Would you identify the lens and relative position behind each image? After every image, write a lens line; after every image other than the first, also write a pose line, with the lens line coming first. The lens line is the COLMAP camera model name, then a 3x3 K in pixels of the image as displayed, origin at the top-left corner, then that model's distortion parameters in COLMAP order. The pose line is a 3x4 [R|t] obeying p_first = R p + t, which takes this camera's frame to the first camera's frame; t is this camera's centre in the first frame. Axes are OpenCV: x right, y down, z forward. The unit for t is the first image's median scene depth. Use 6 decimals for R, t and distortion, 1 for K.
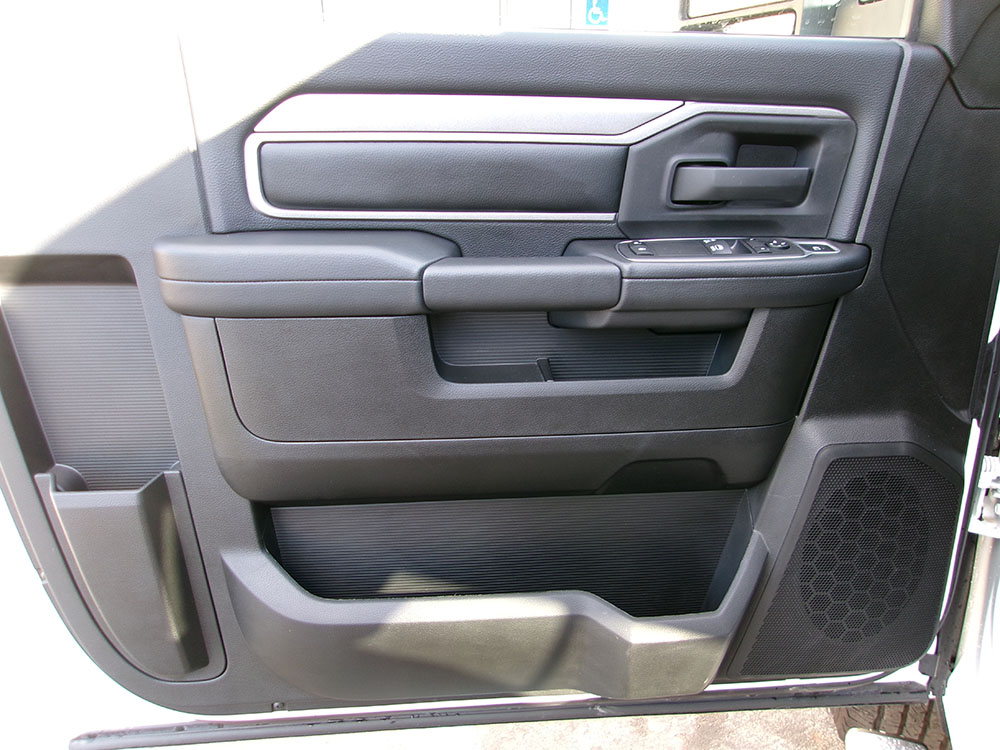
lens RADIAL K [[776.0, 0, 504.6], [0, 776.0, 366.2], [0, 0, 1]] dist [-0.009559, 0.010079]
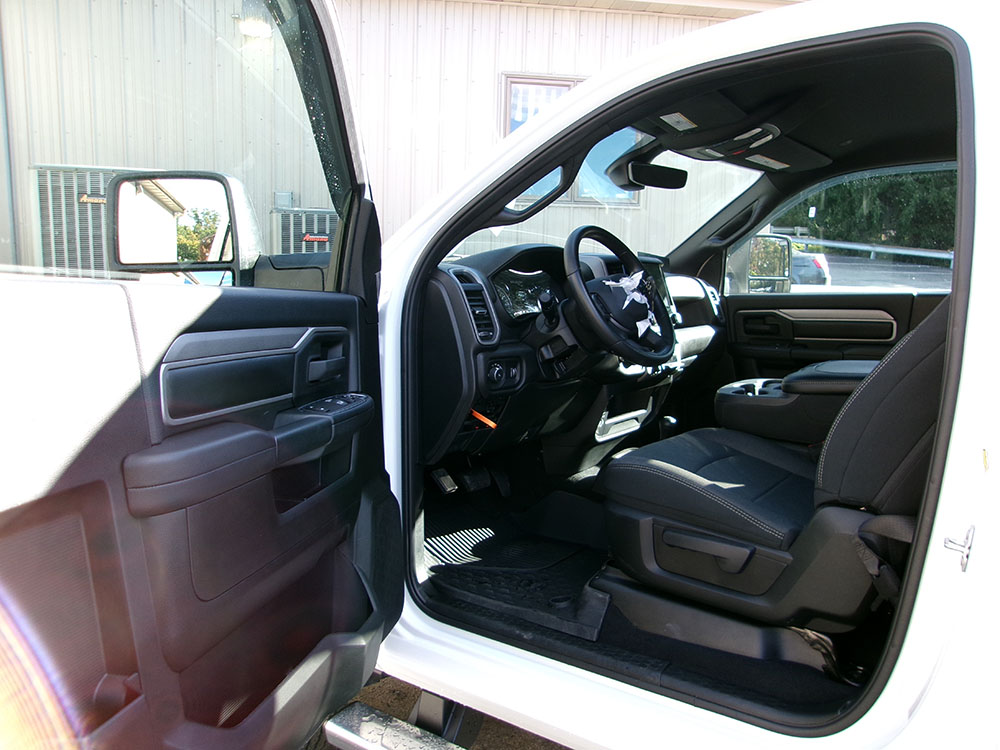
lens RADIAL K [[776.0, 0, 504.6], [0, 776.0, 366.2], [0, 0, 1]] dist [-0.009559, 0.010079]
pose [[0.286626, -0.096973, 0.953122, -1.316821], [0.343059, 0.939283, -0.007601, -0.085280], [-0.894515, 0.329155, 0.302490, 0.081590]]
